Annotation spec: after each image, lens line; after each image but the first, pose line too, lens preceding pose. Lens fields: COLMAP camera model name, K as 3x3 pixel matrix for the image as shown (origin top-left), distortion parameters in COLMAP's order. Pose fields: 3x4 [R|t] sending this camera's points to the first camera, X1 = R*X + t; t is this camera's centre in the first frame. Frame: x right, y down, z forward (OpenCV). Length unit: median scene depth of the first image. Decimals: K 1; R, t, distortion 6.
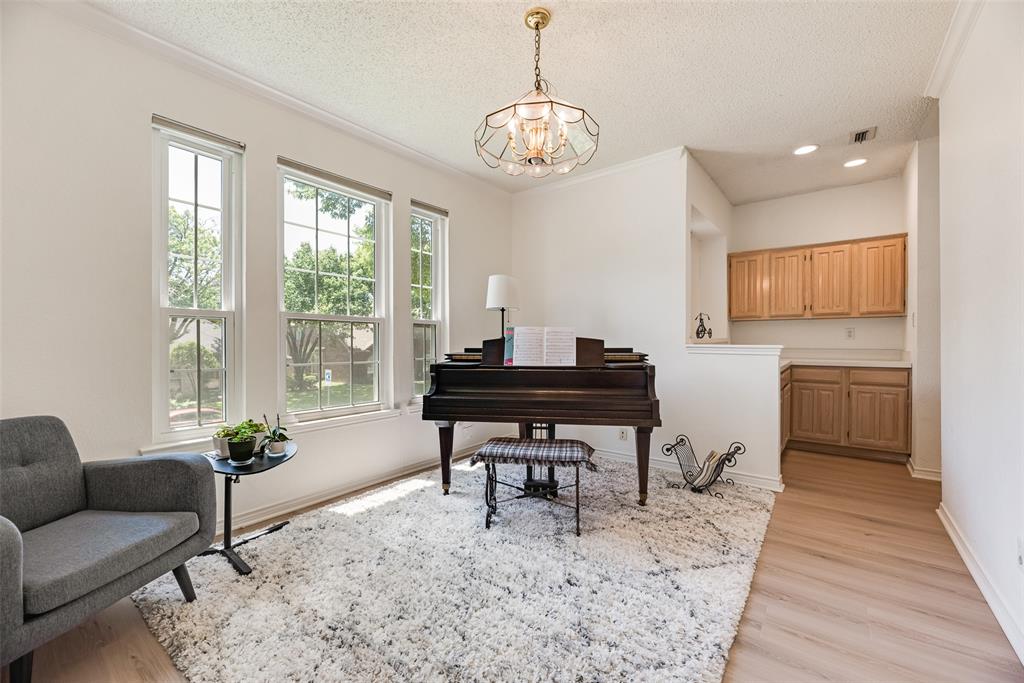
lens RADIAL K [[402.8, 0, 507.4], [0, 402.8, 343.8], [0, 0, 1]] dist [-0.001333, -0.000284]
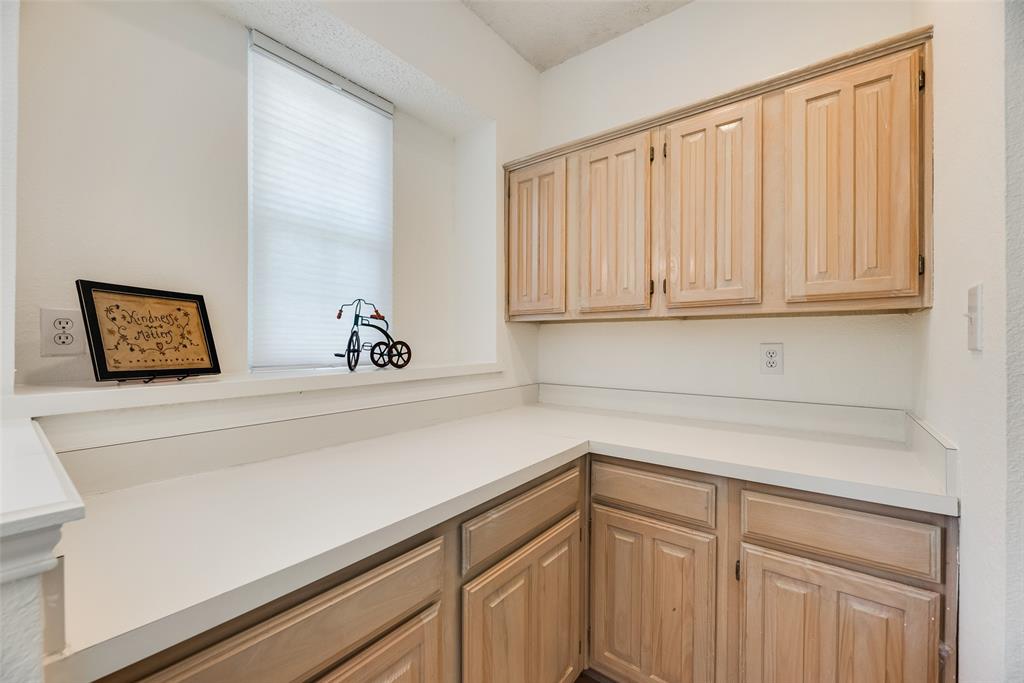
lens RADIAL K [[402.8, 0, 516.6], [0, 402.8, 341.7], [0, 0, 1]] dist [-0.001333, -0.000284]
pose [[0.999837, 0.001964, 0.017960, 0.651901], [-0.001854, 0.999980, -0.006128, -0.040515], [-0.017972, 0.006094, 0.999820, 0.676502]]
